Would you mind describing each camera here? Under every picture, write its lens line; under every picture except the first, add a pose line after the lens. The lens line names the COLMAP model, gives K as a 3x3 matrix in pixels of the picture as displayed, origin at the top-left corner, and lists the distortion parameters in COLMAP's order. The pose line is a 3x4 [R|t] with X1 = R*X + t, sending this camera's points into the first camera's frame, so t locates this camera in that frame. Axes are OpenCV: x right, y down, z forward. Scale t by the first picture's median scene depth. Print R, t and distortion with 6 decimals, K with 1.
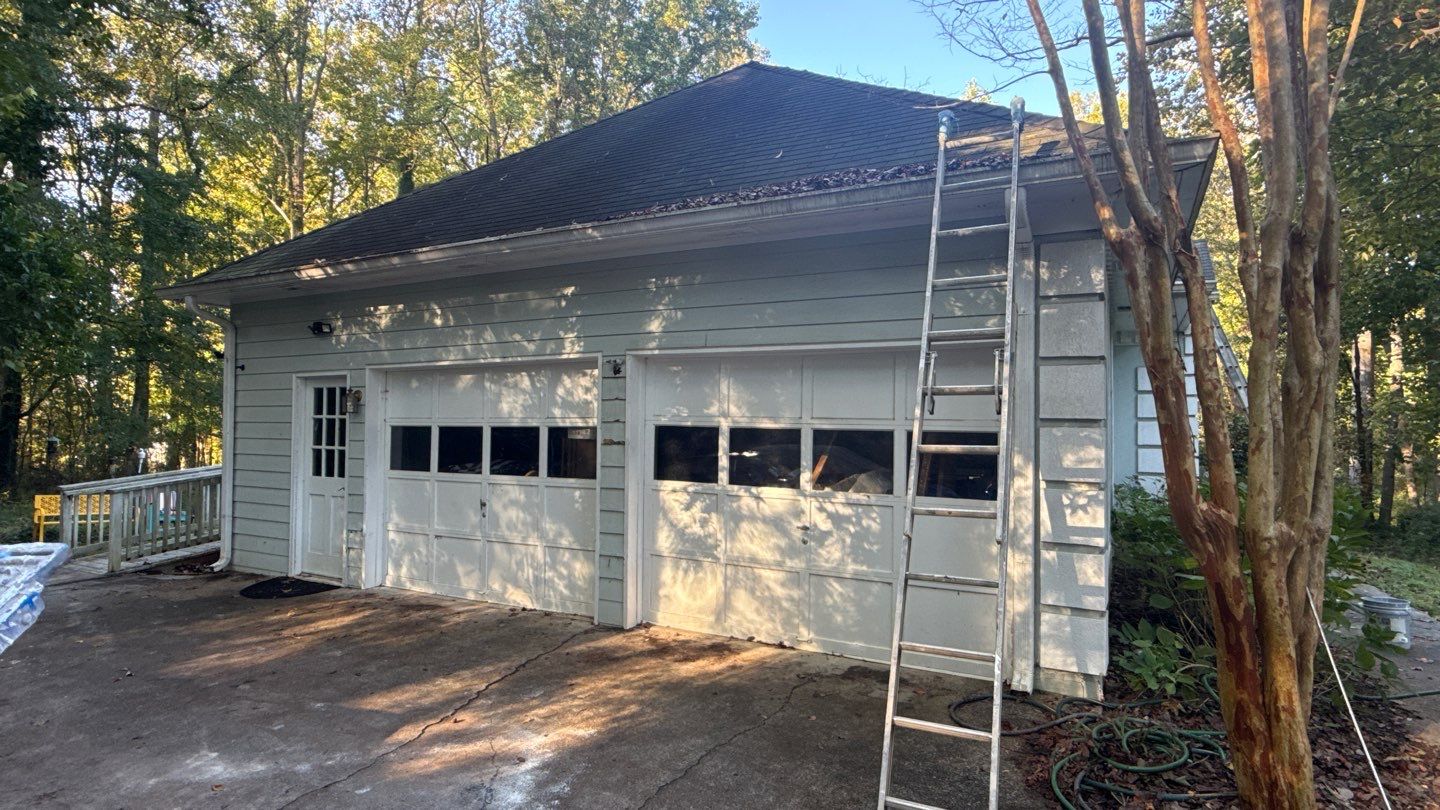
lens RADIAL K [[760.0, 0, 720.0], [0, 760.0, 405.0], [0, 0, 1]] dist [-0.008756, -0.001152]
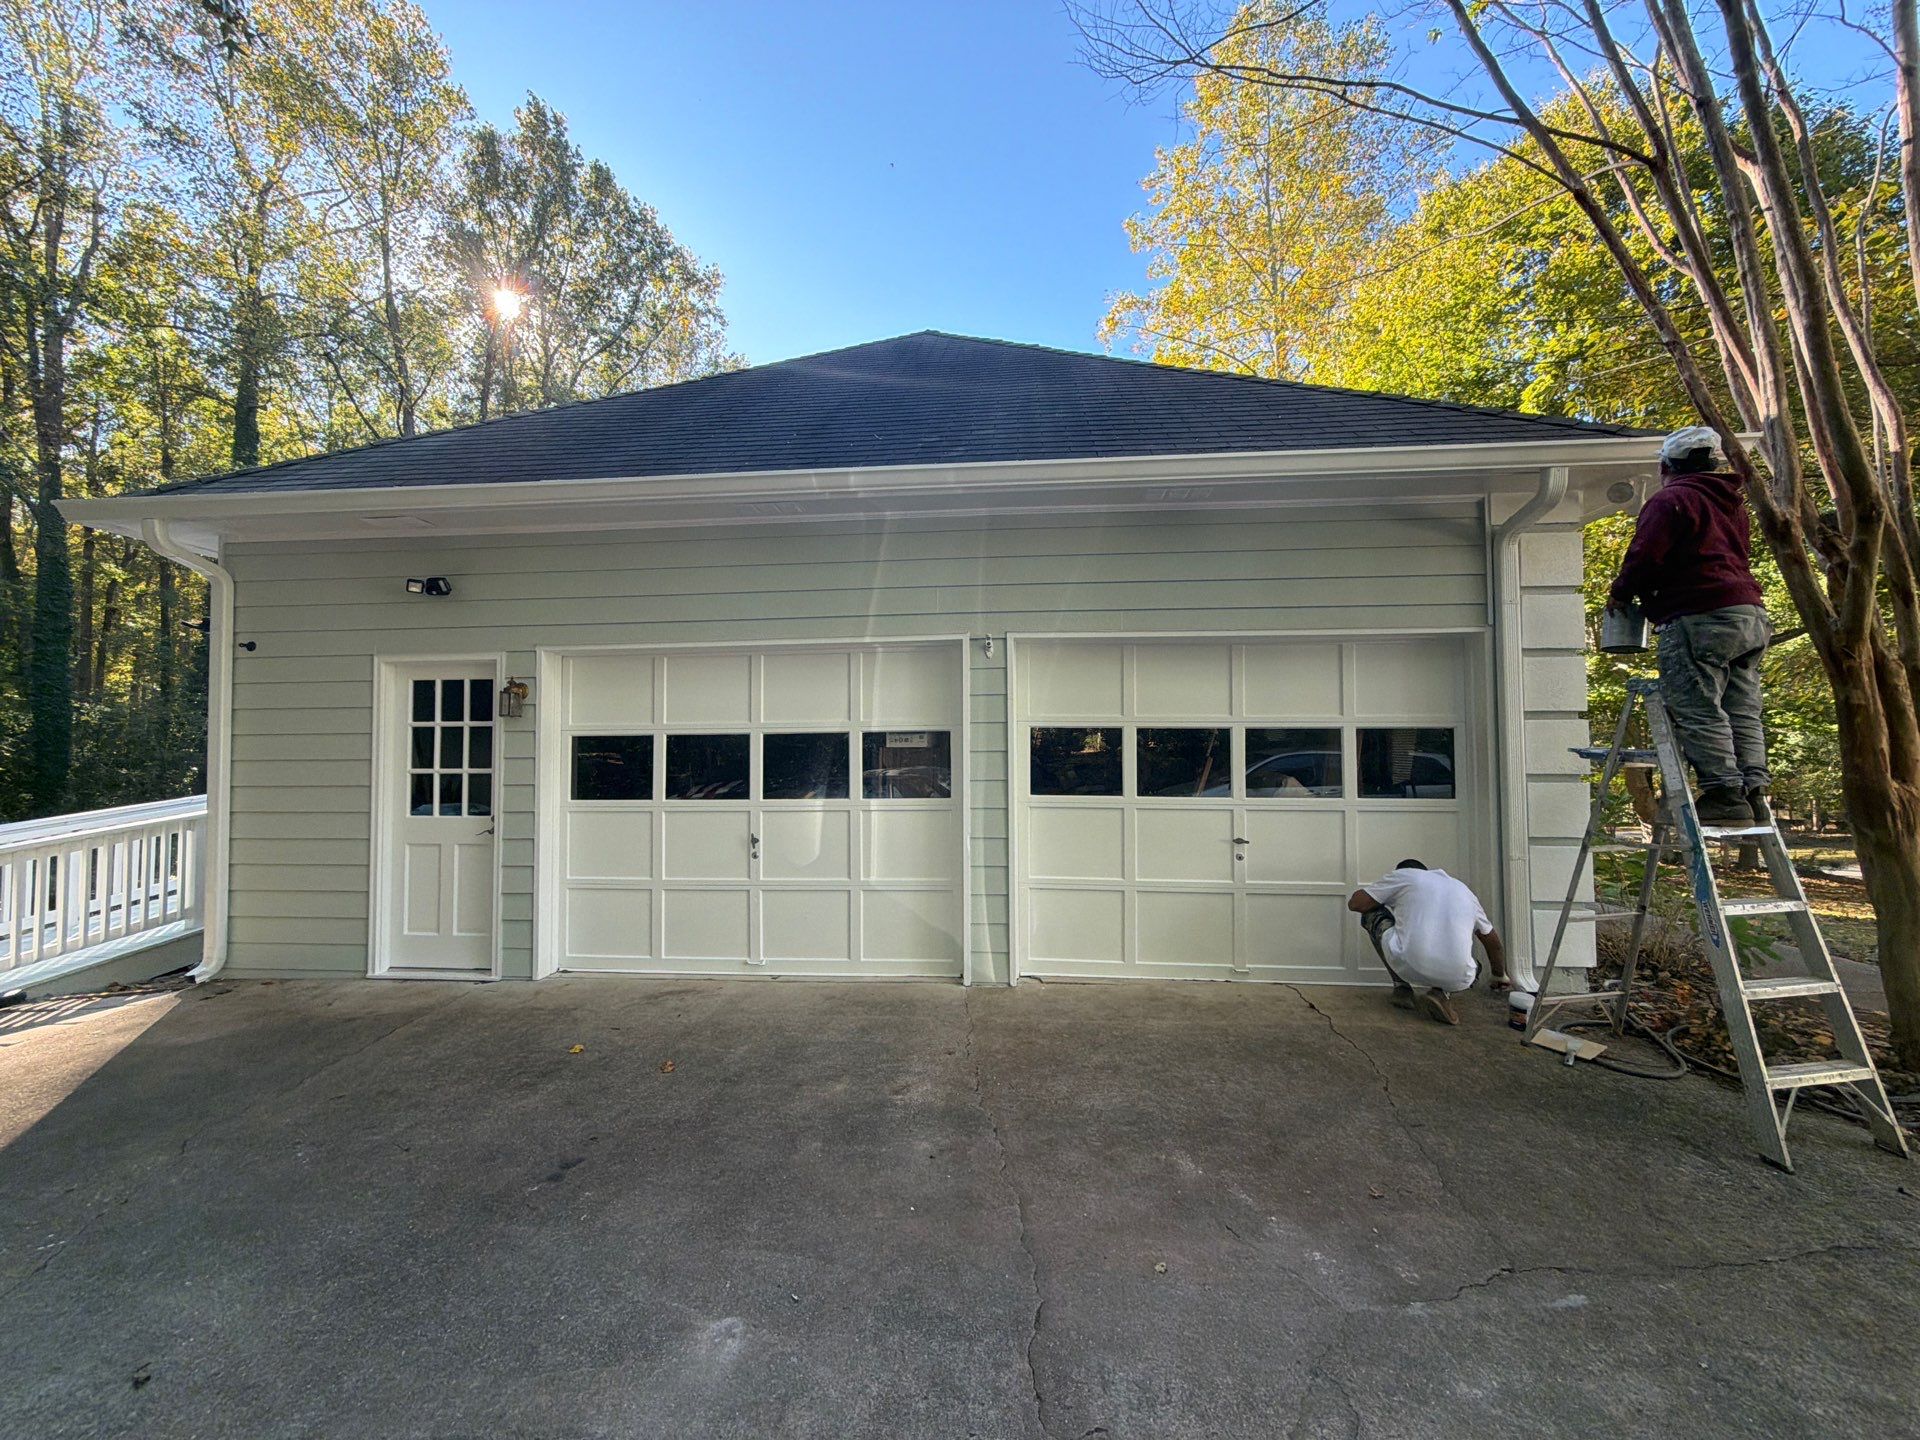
lens RADIAL K [[771.0, 0, 956.8], [0, 771.0, 715.9], [0, 0, 1]] dist [0.000984, -0.000415]
pose [[0.916389, -0.011746, 0.400117, -0.419337], [0.008828, 0.999919, 0.009133, 0.006636], [-0.400192, -0.004837, 0.916419, 0.245105]]
